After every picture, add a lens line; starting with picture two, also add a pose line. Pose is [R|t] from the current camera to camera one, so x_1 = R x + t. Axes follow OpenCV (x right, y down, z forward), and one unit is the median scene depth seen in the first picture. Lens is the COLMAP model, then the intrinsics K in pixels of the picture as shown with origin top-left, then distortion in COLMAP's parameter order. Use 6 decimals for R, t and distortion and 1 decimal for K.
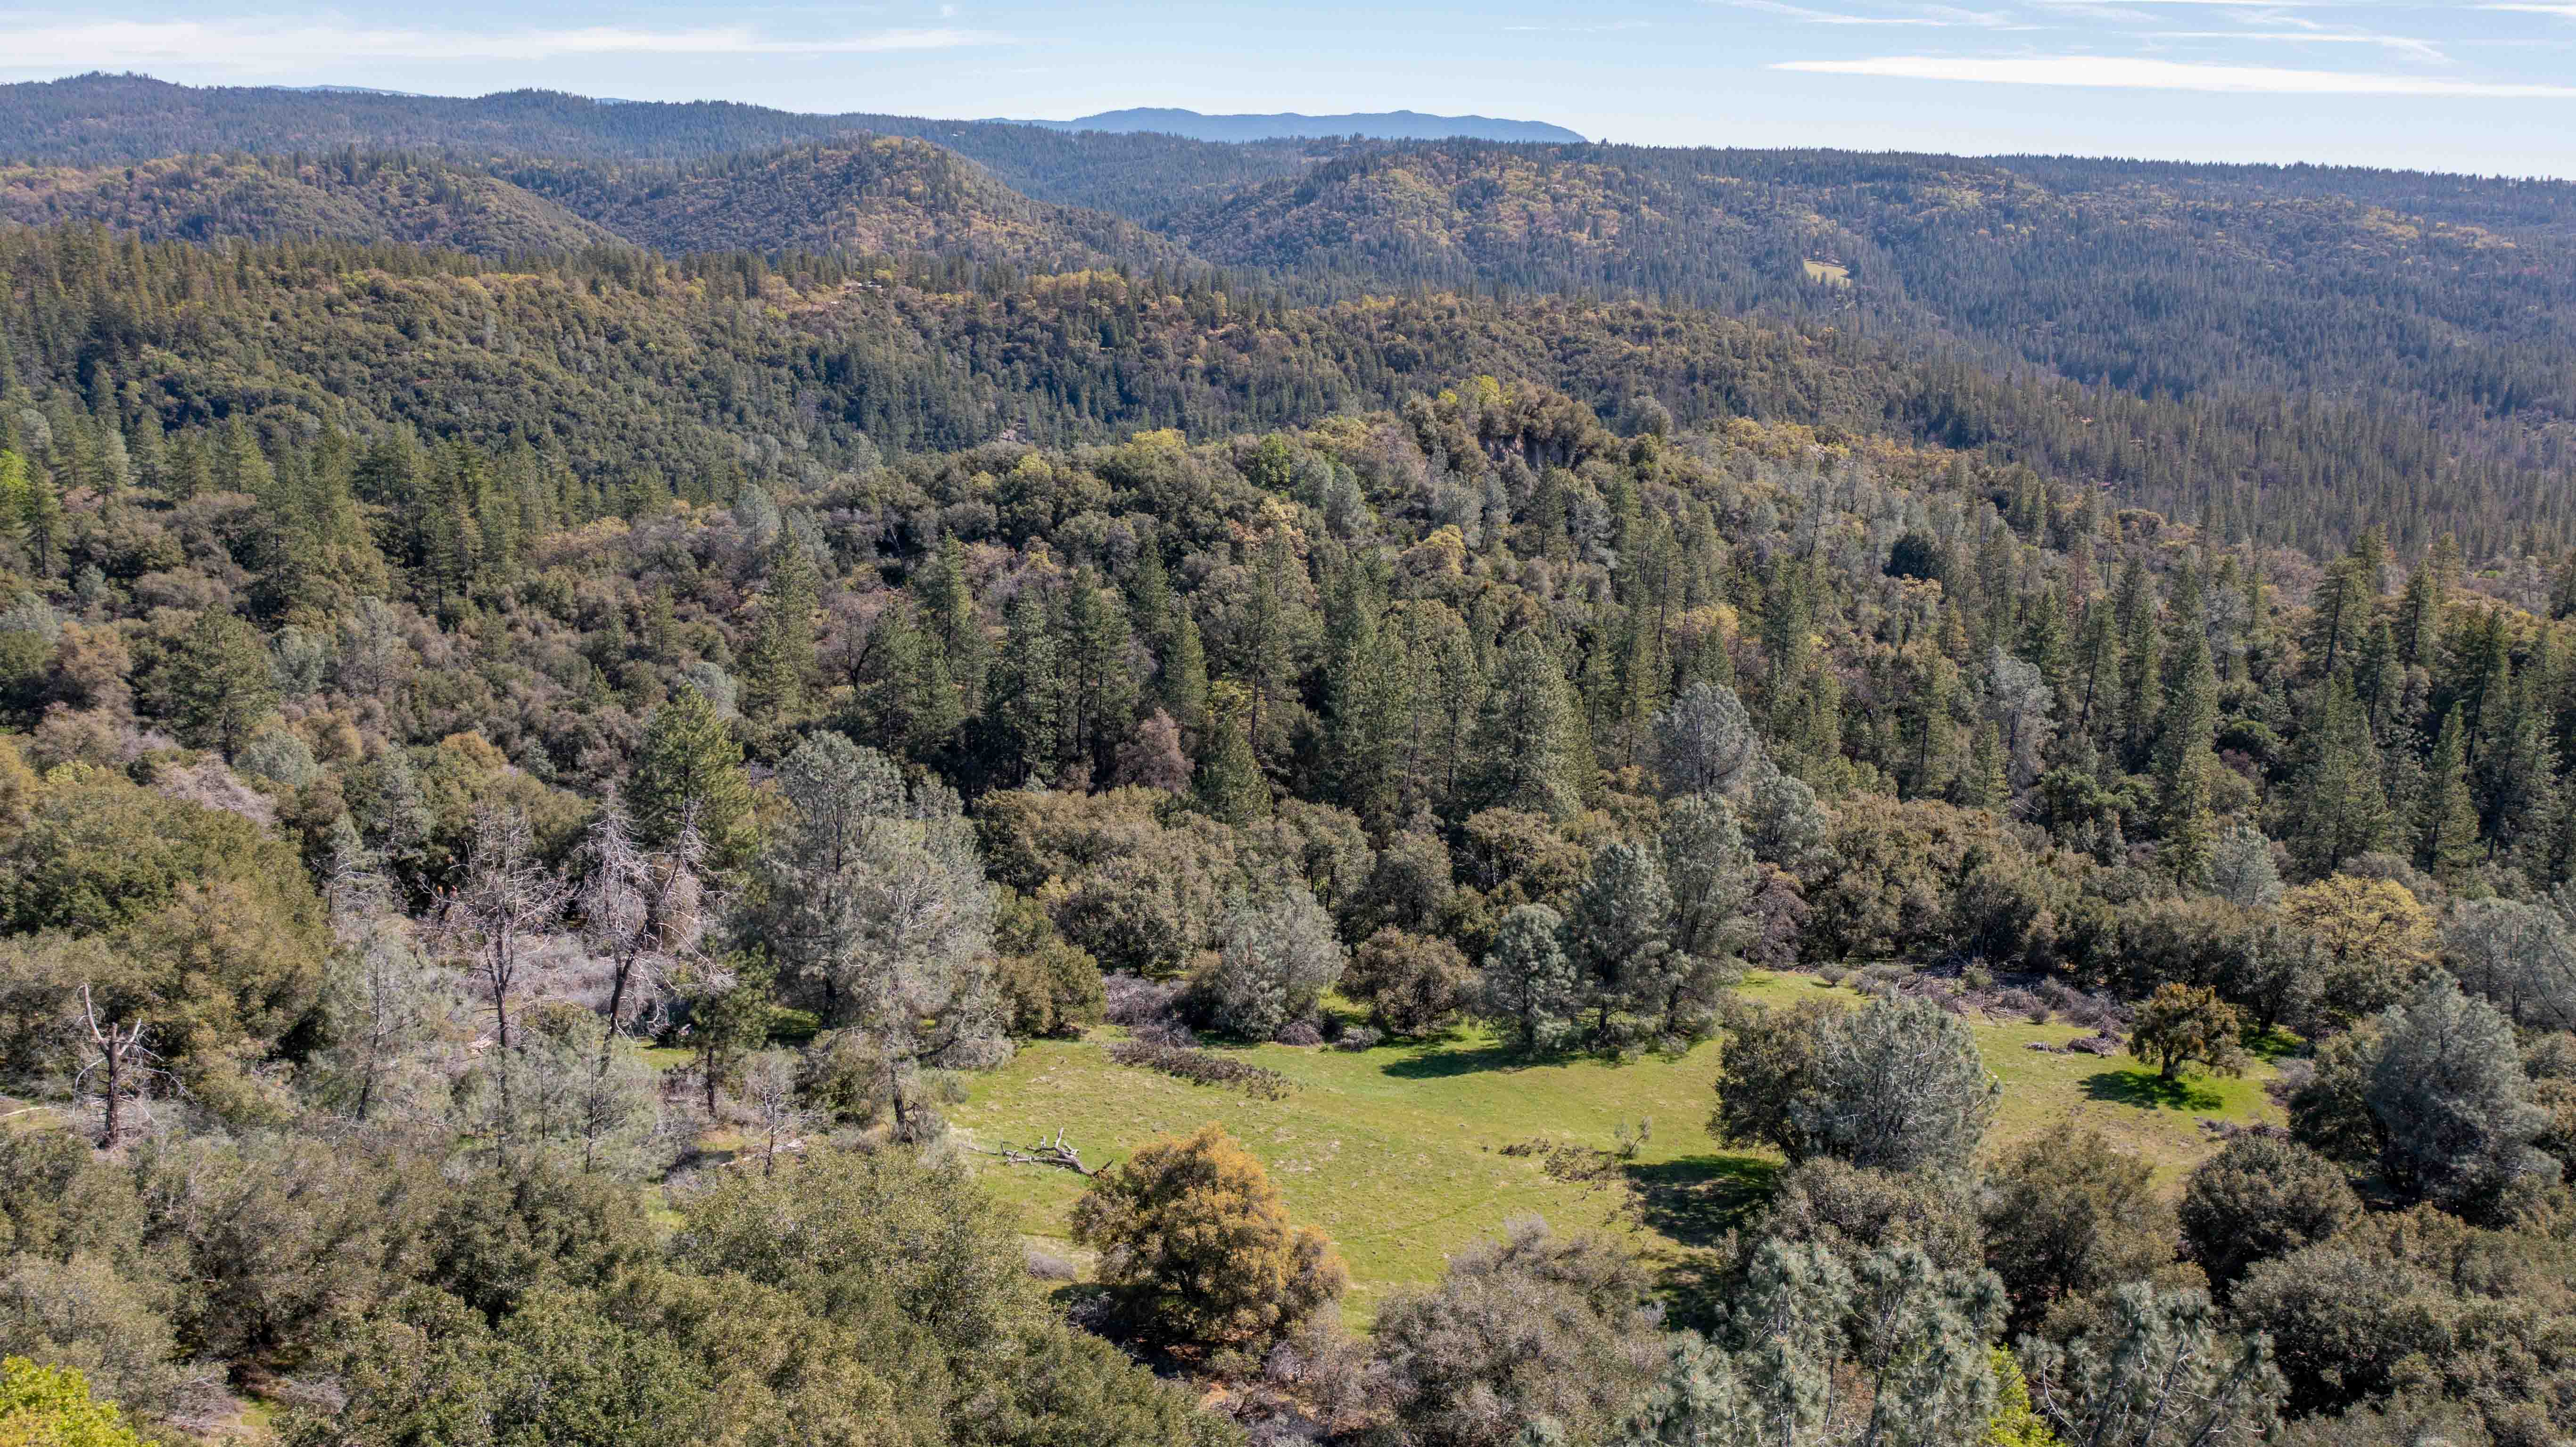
lens RADIAL K [[2026.9, 0, 1287.7], [0, 2026.9, 721.1], [0, 0, 1]] dist [-0.024202, 0.008476]
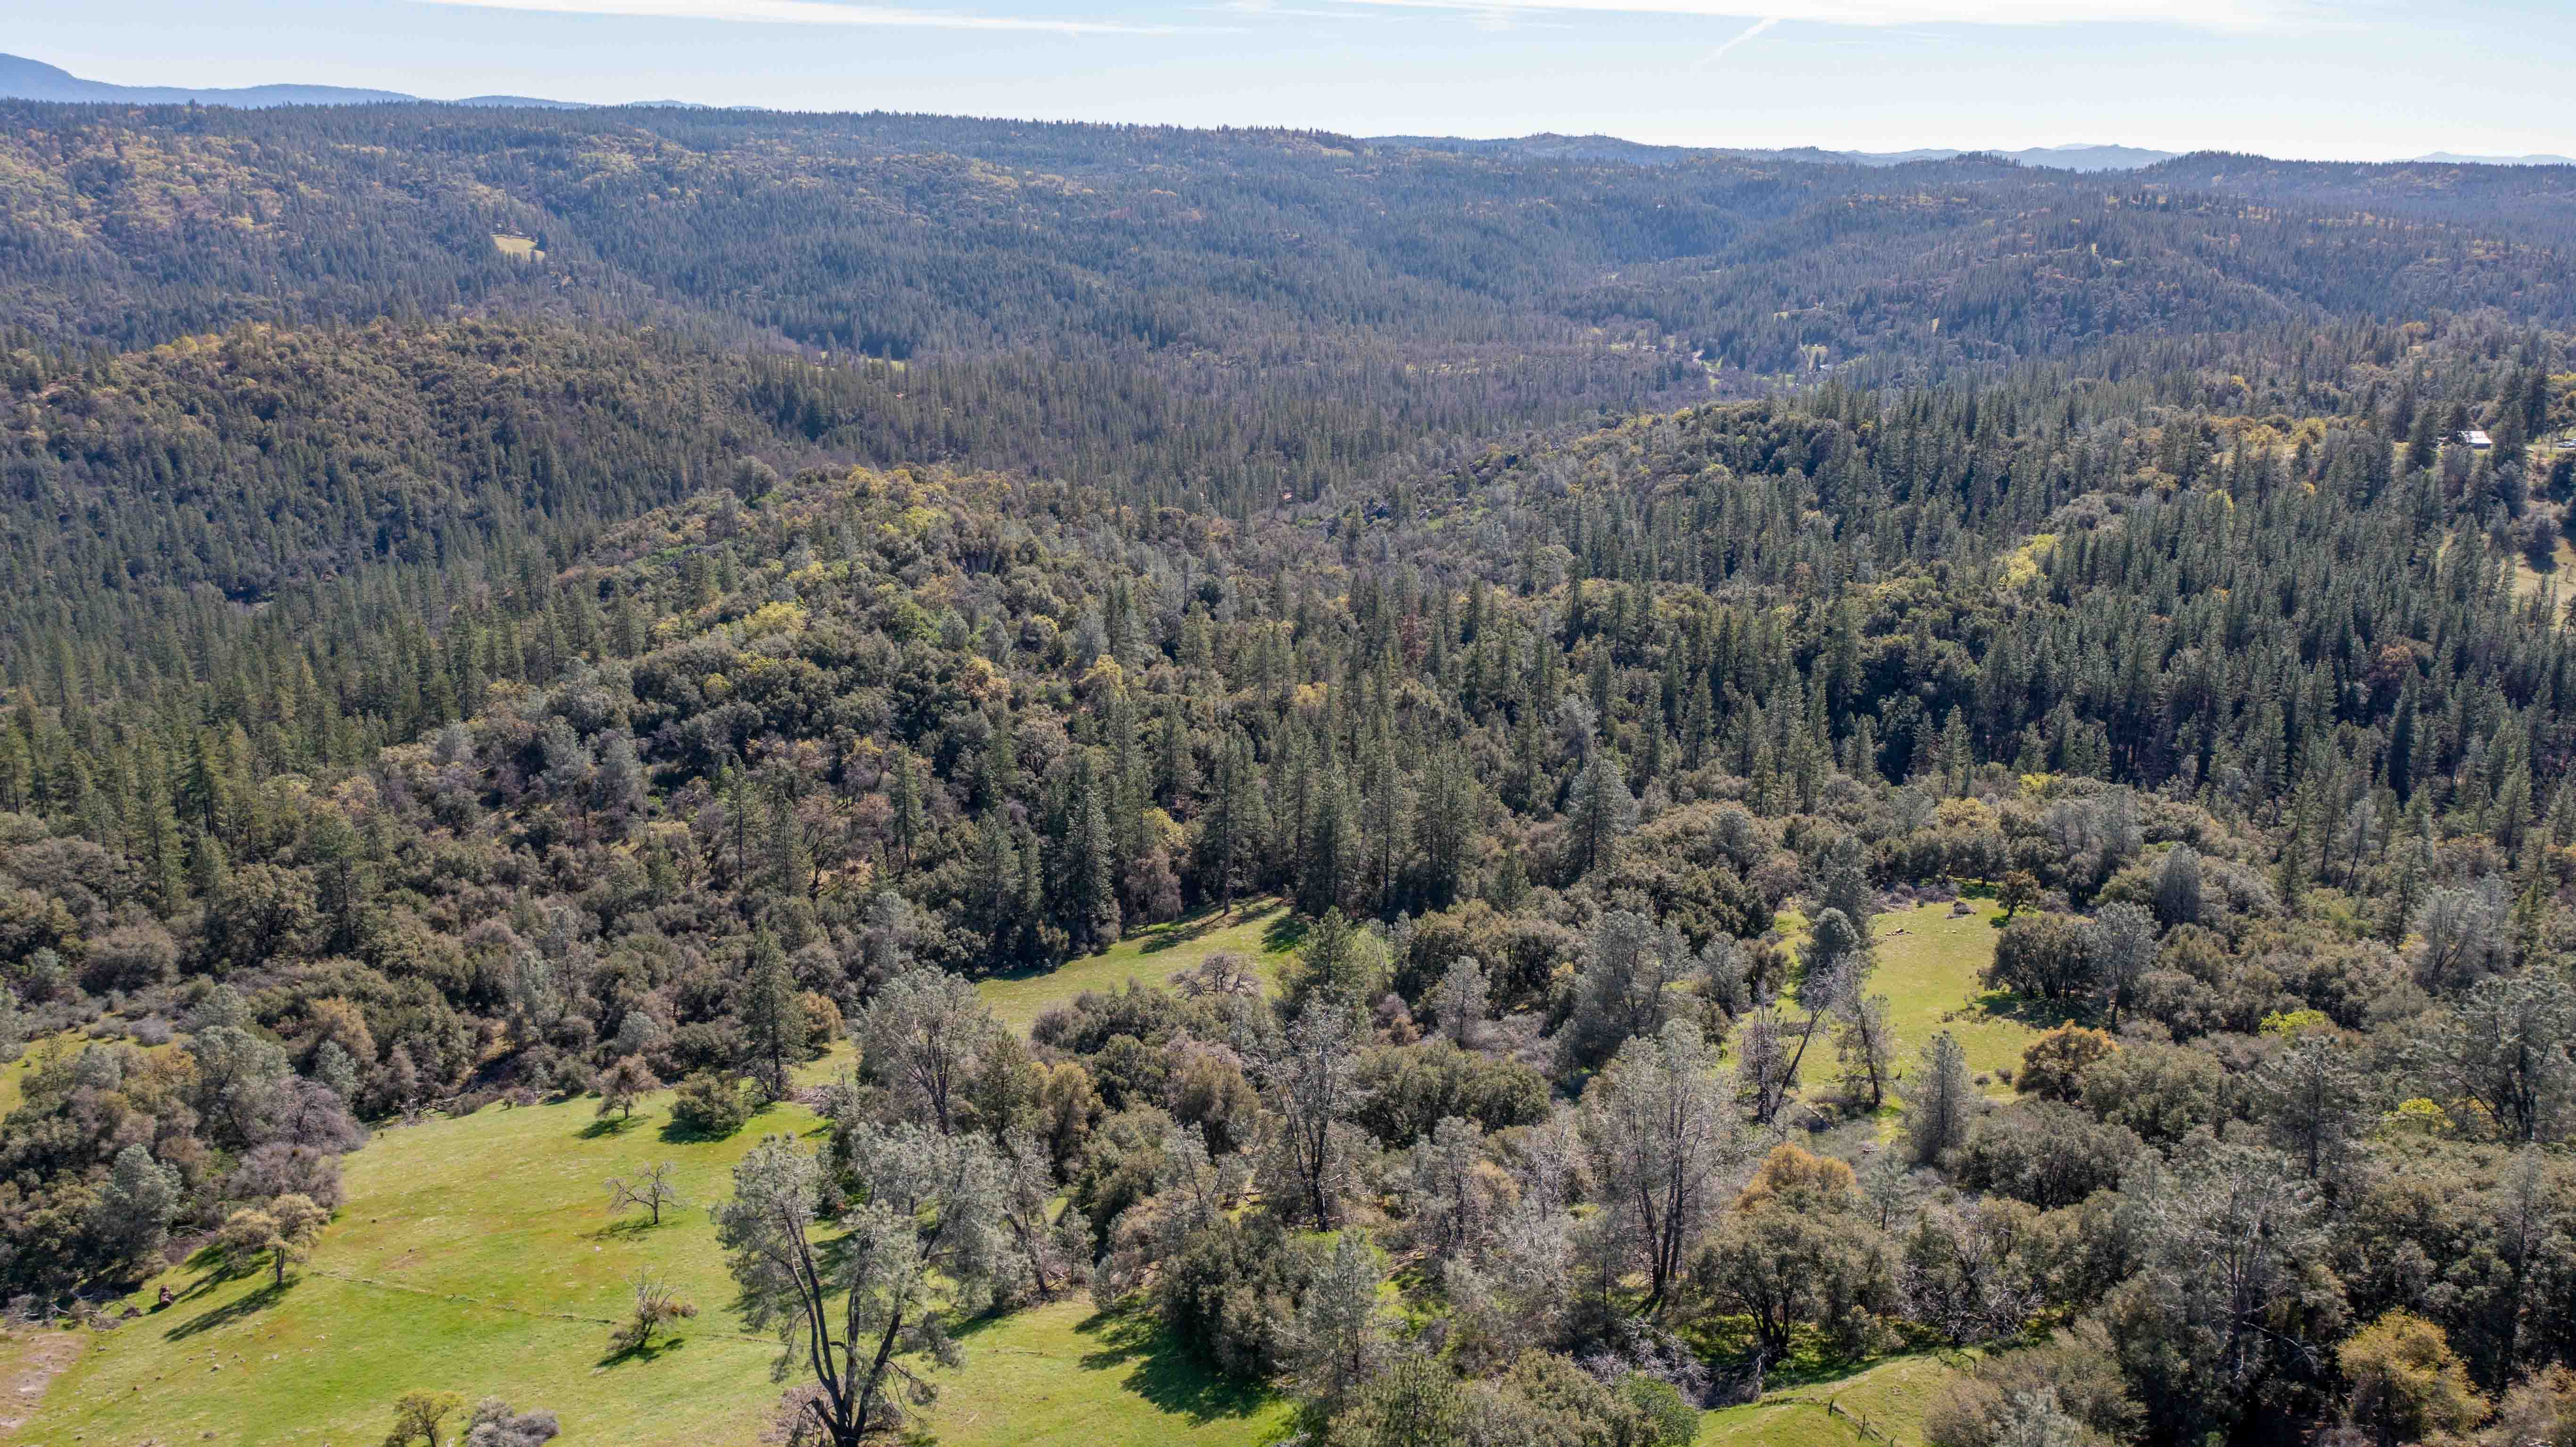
lens RADIAL K [[2026.9, 0, 1288.5], [0, 2026.9, 714.3], [0, 0, 1]] dist [-0.024202, 0.008476]
pose [[0.778906, -0.186224, 0.598854, -0.146258], [0.167373, 0.981988, 0.087669, -0.036462], [-0.604393, 0.031946, 0.796045, -0.026524]]
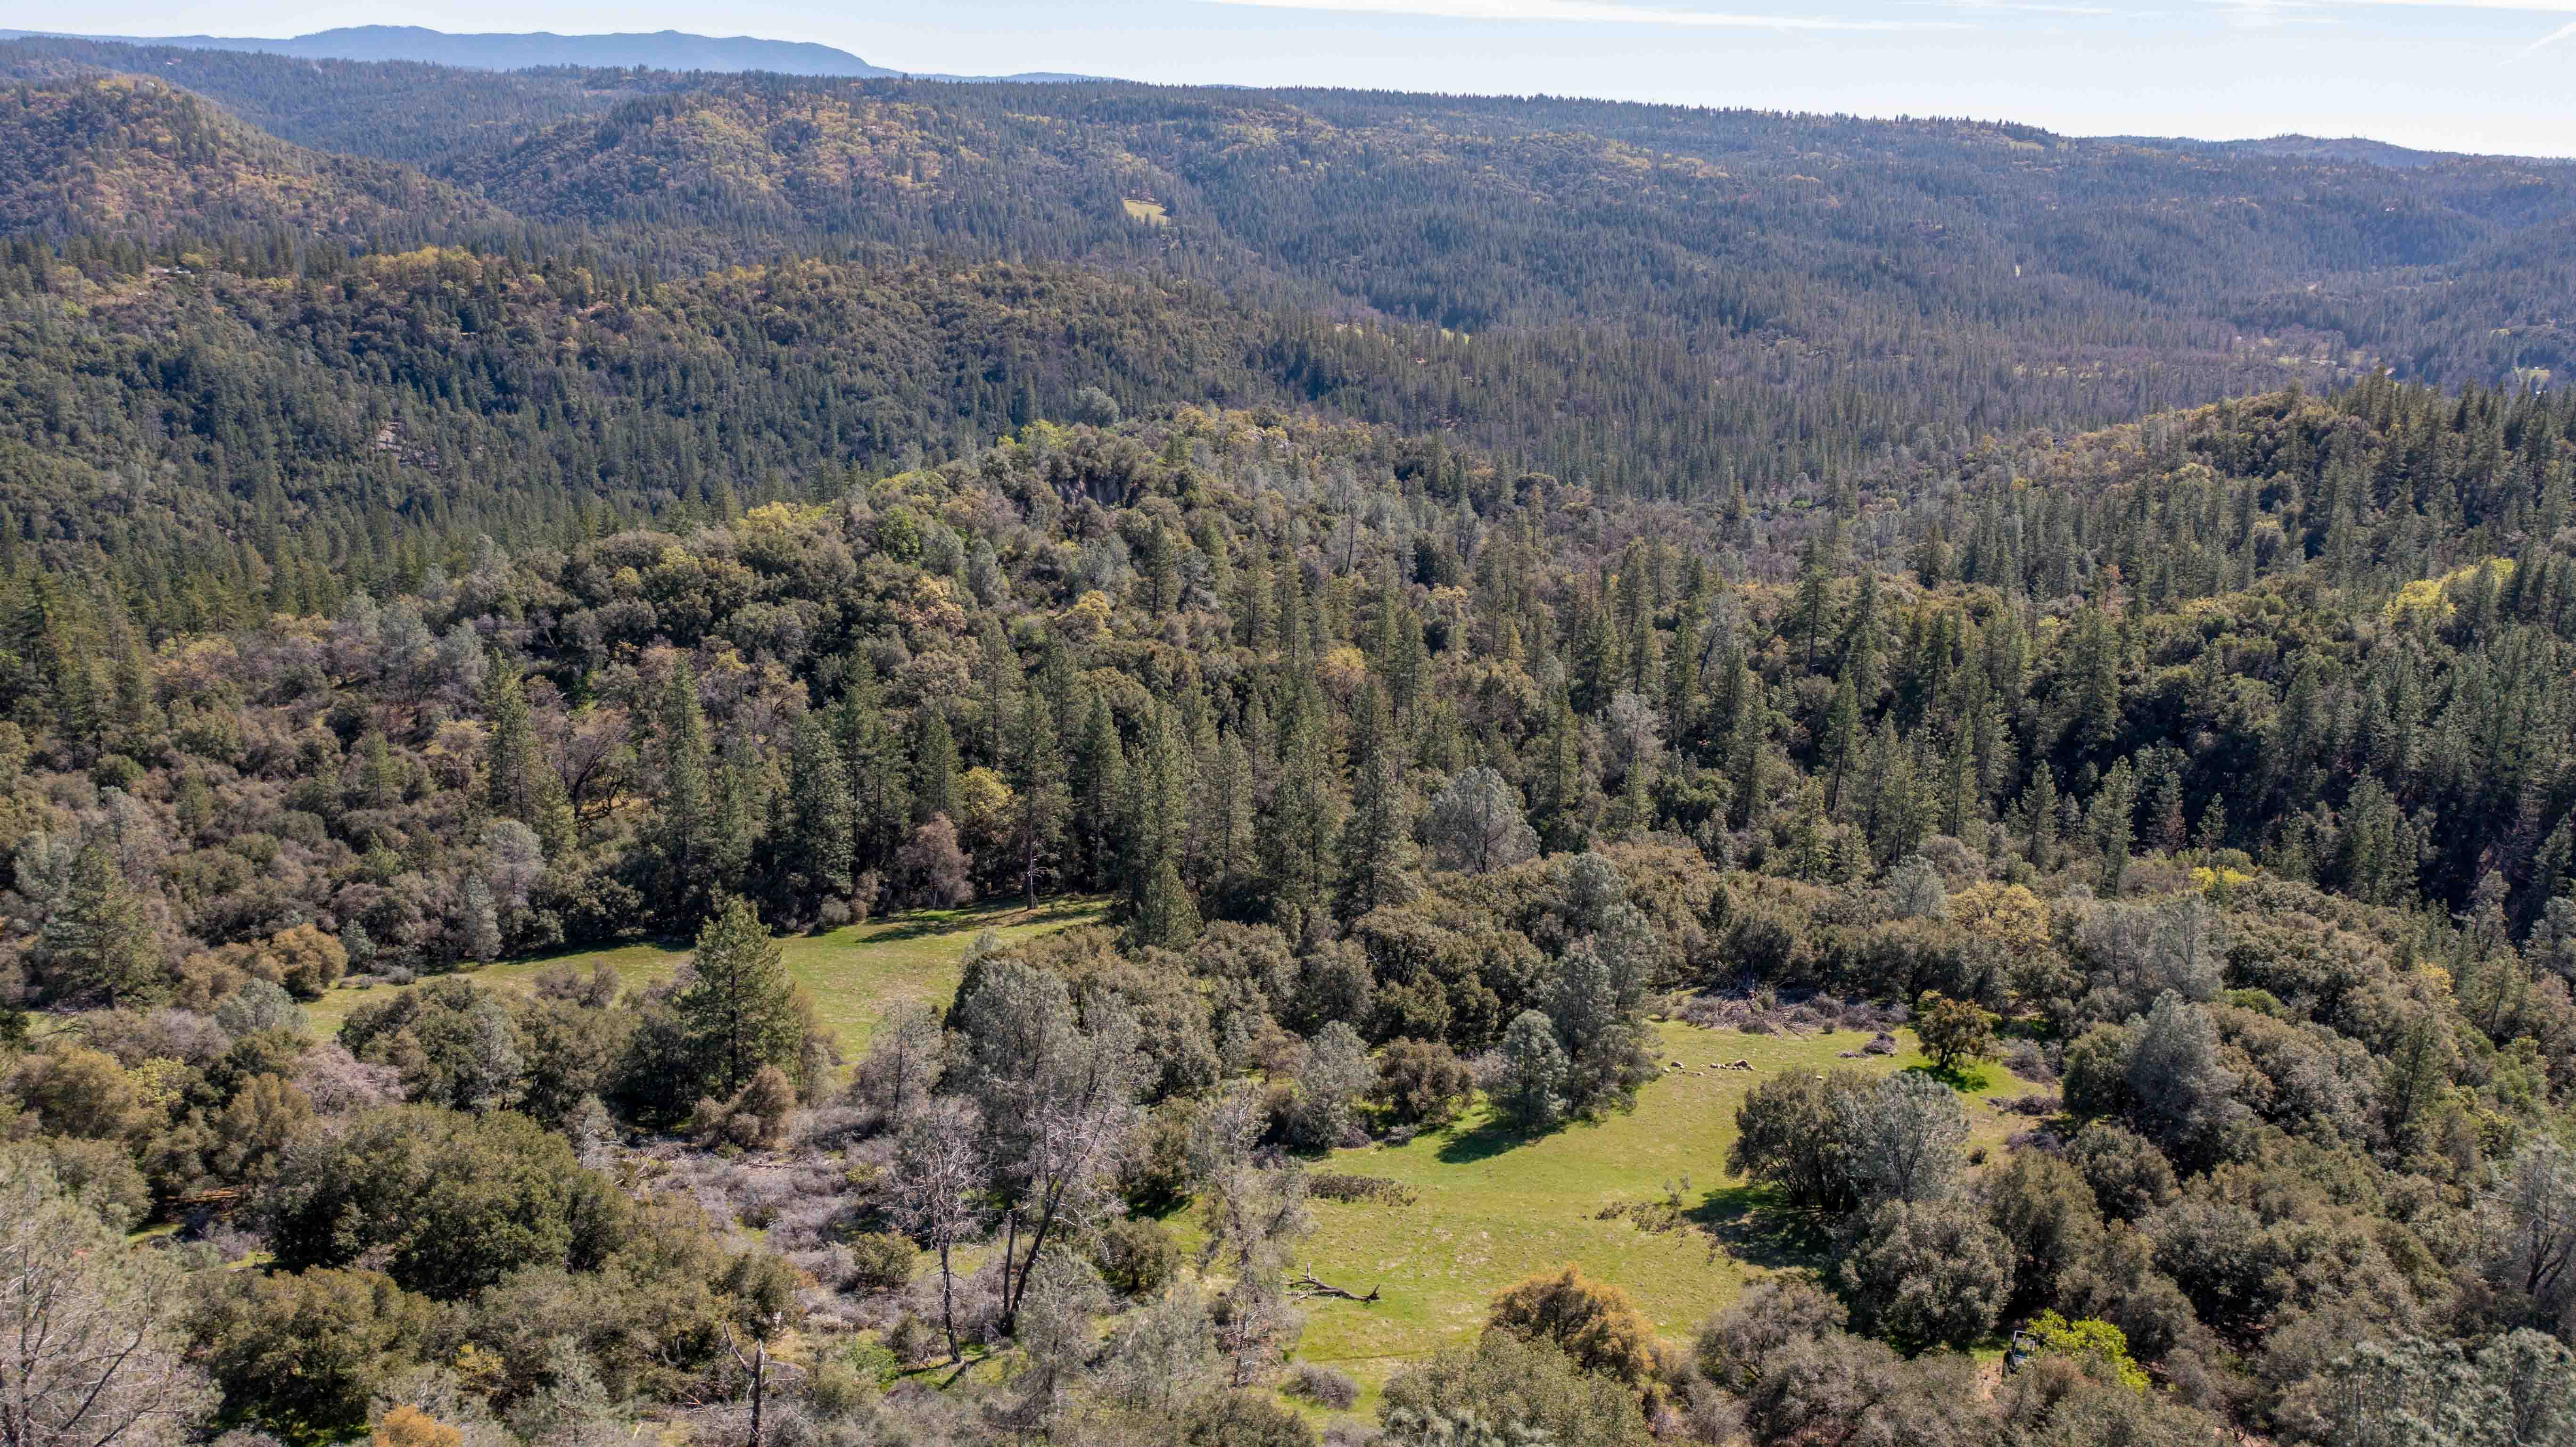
lens RADIAL K [[2026.9, 0, 1286.9], [0, 2026.9, 713.6], [0, 0, 1]] dist [-0.024202, 0.008476]
pose [[0.942381, -0.095535, 0.320609, -0.042515], [0.084651, 0.995266, 0.047751, -0.017532], [-0.323654, -0.017860, 0.946007, -0.016794]]
